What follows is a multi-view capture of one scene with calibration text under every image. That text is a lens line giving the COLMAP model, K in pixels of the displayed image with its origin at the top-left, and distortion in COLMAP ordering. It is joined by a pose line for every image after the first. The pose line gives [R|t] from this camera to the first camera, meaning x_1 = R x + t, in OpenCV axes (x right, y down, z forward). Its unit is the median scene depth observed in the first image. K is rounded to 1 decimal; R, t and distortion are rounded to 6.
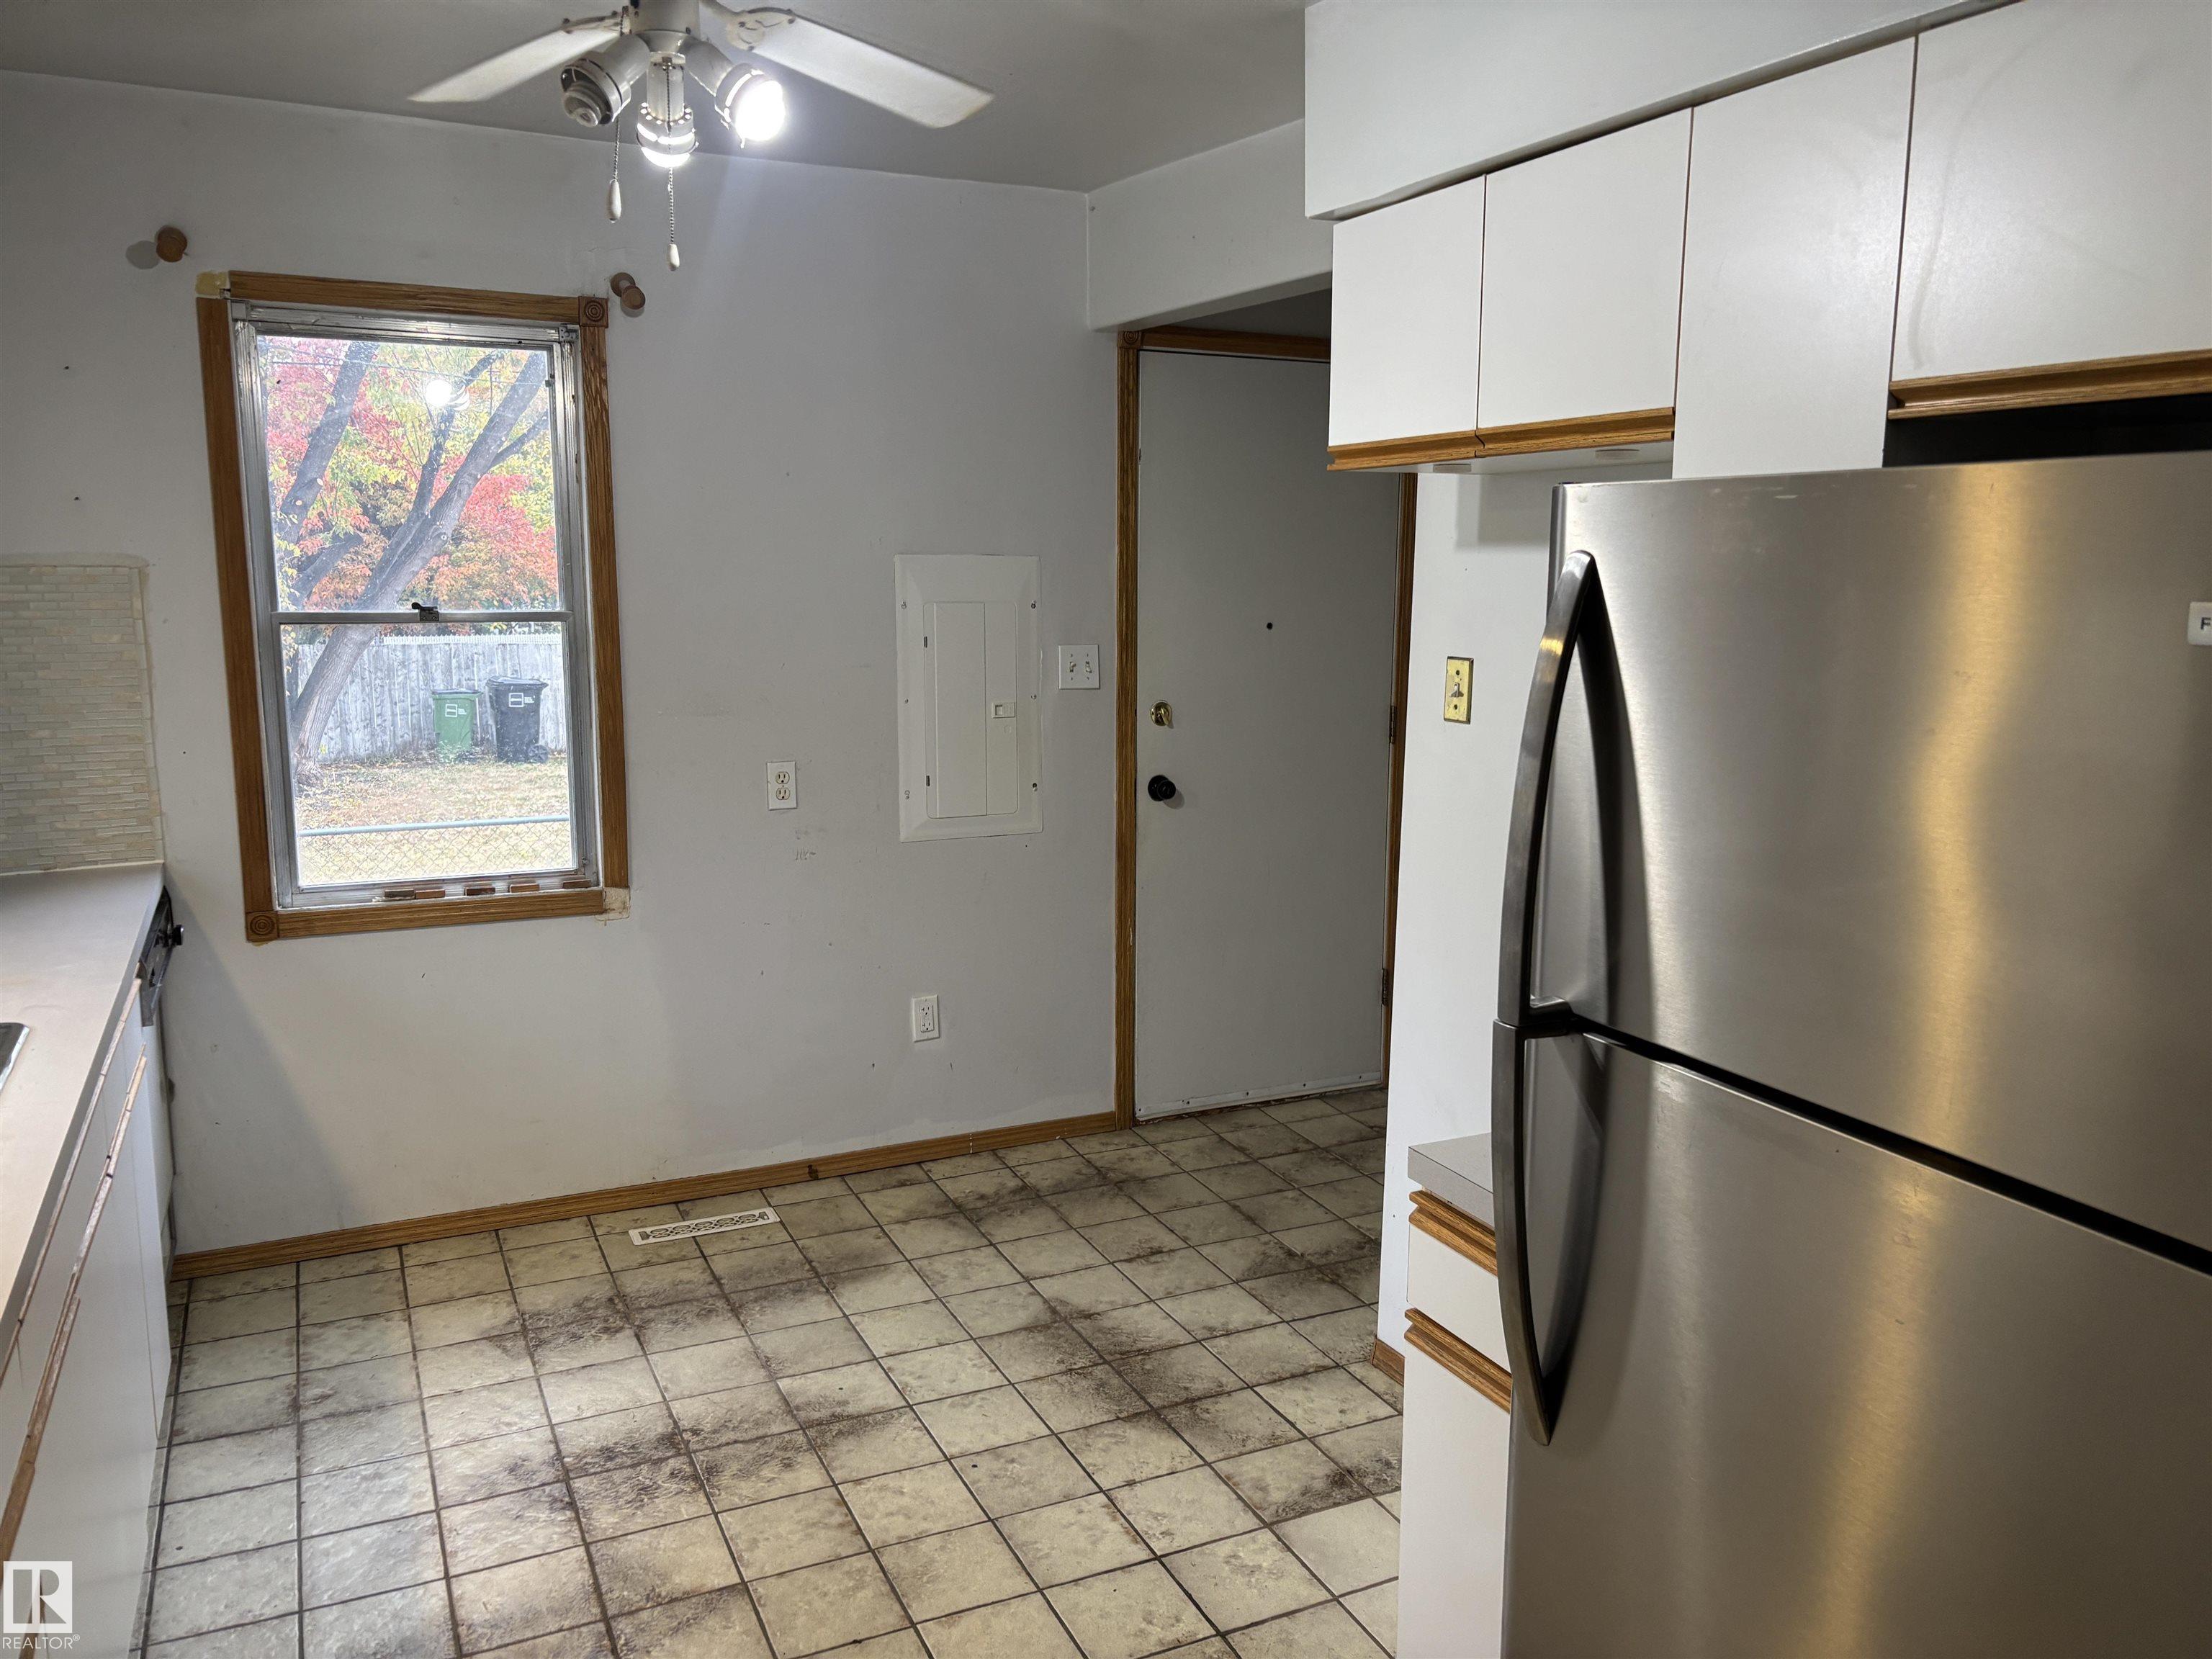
lens RADIAL K [[1671.7, 0, 1111.5], [0, 1671.7, 838.1], [0, 0, 1]] dist [0.027627, -0.019275]
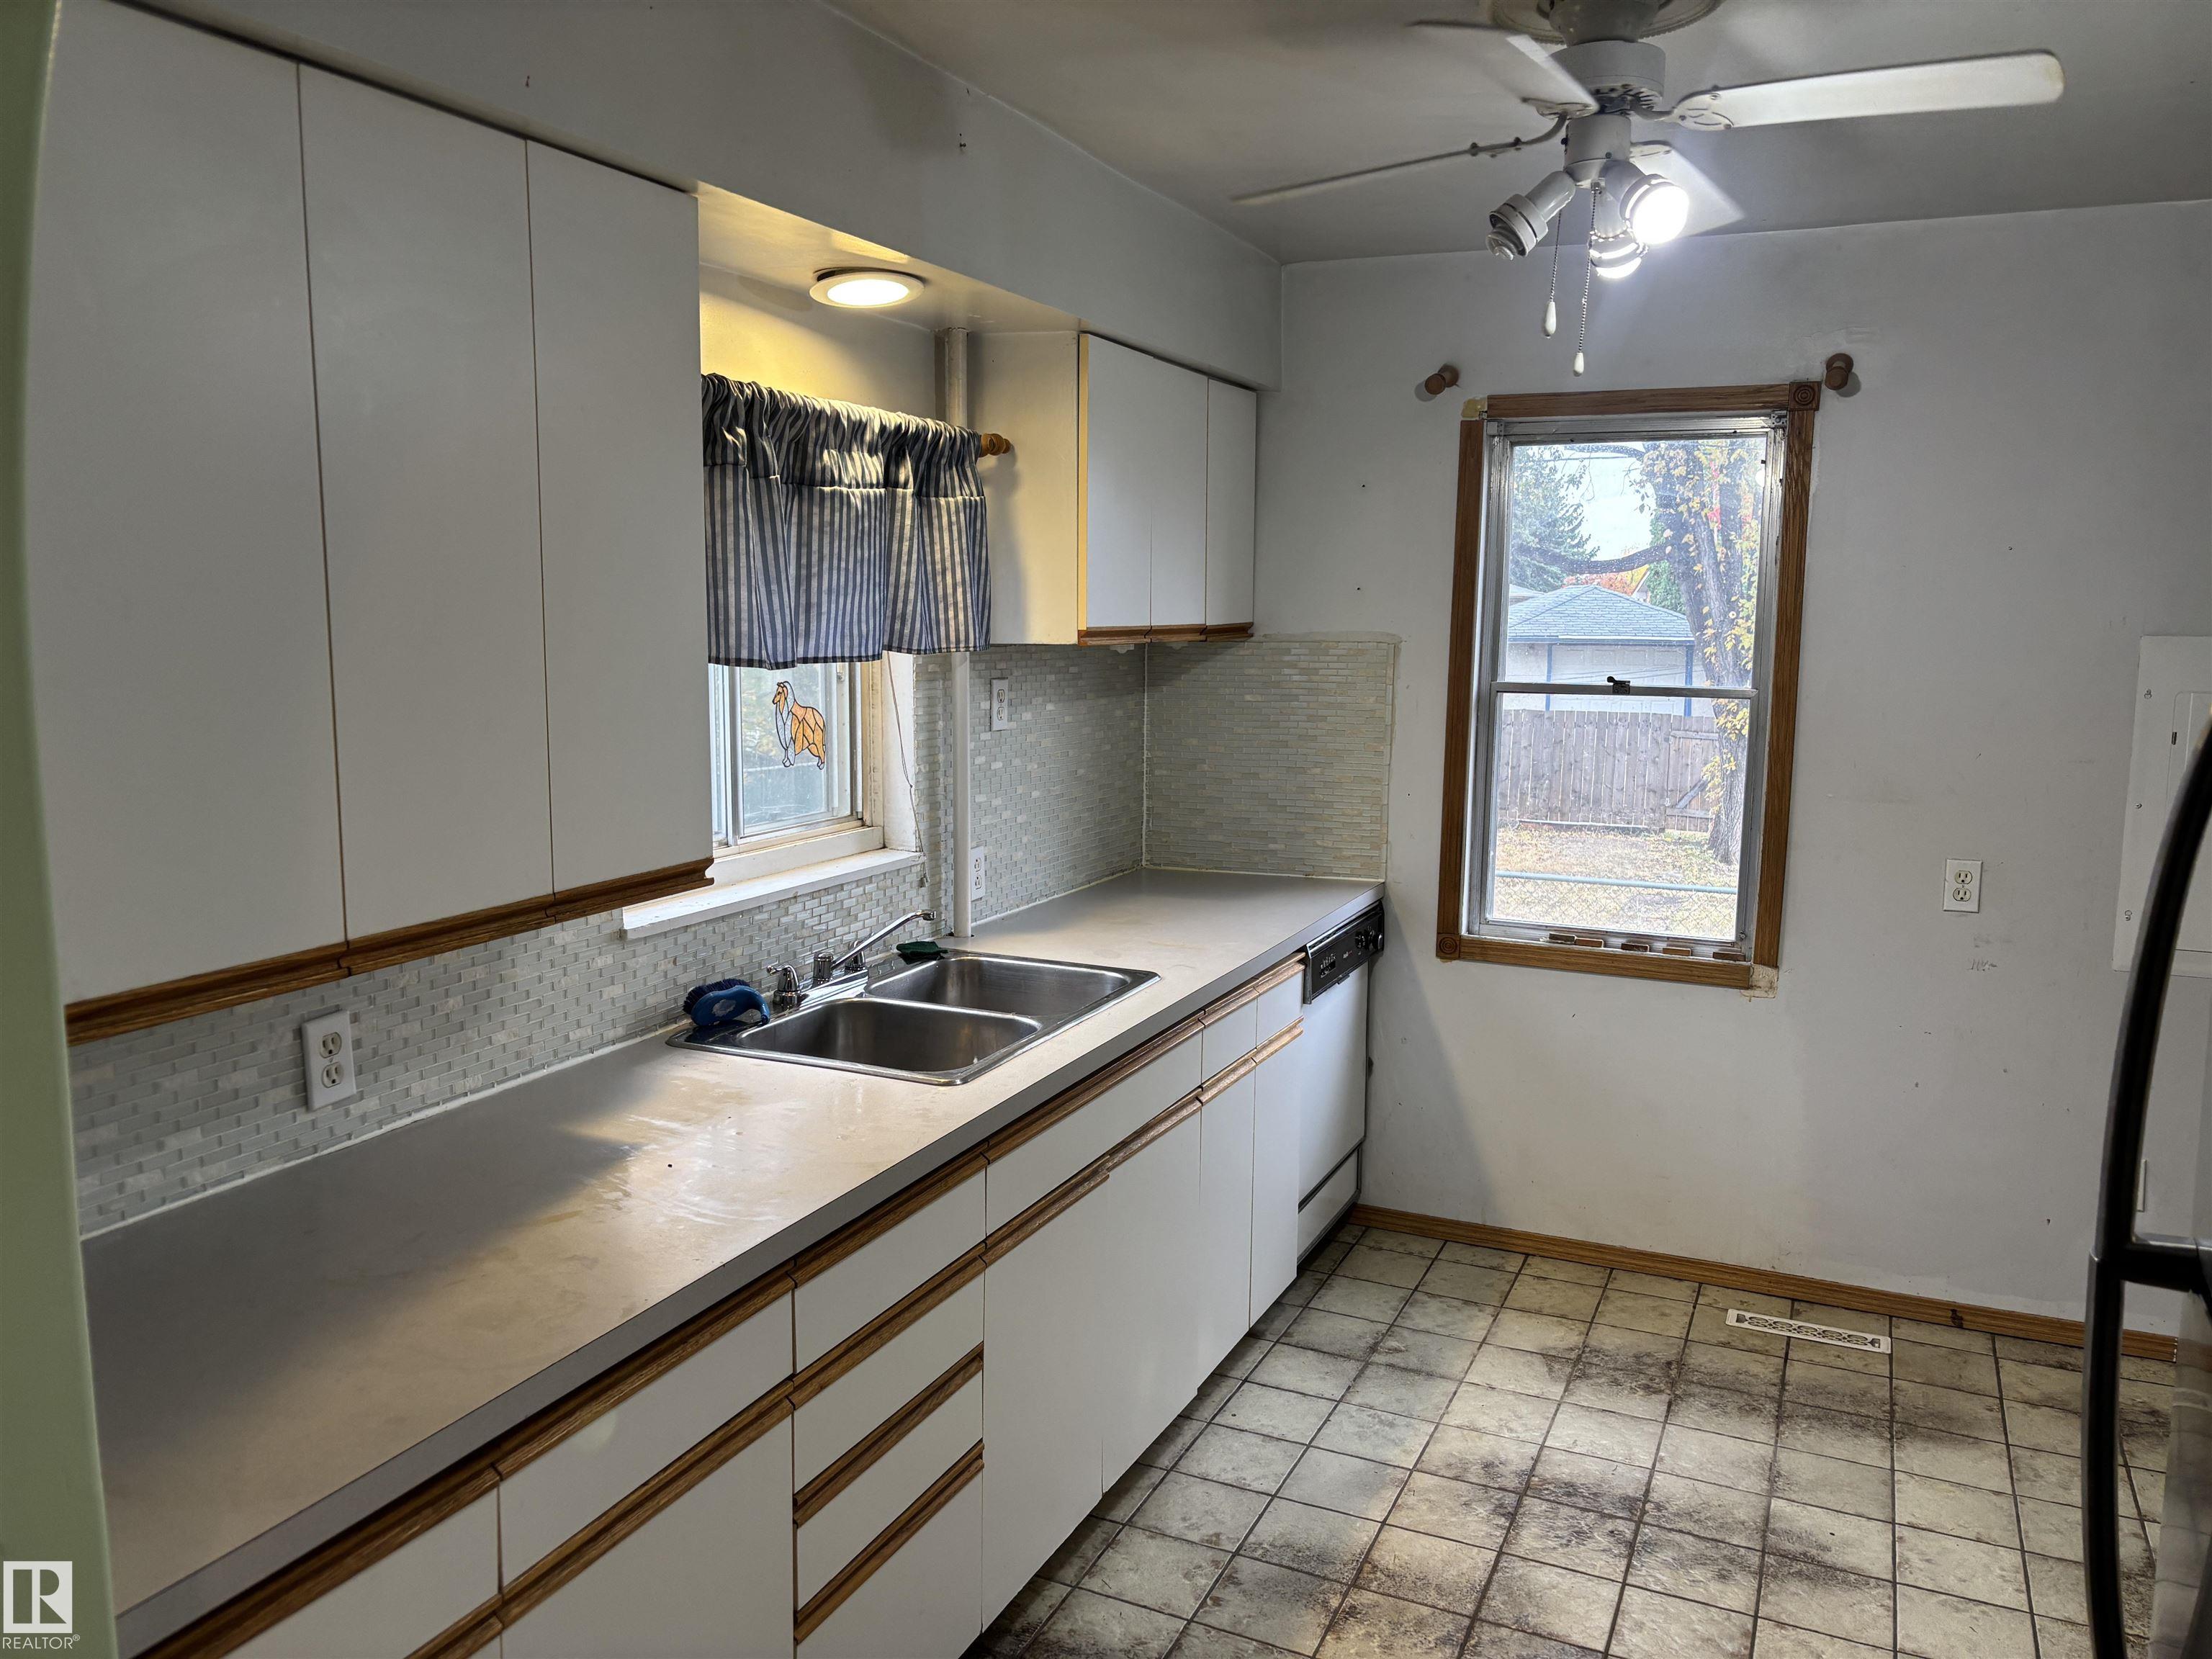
lens RADIAL K [[1671.7, 0, 1114.8], [0, 1671.7, 830.1], [0, 0, 1]] dist [0.027627, -0.019275]
pose [[0.639565, 0.098808, -0.762360, 0.234659], [-0.134862, 0.990747, 0.015269, -0.014999], [0.756815, 0.093048, 0.646973, 0.060811]]
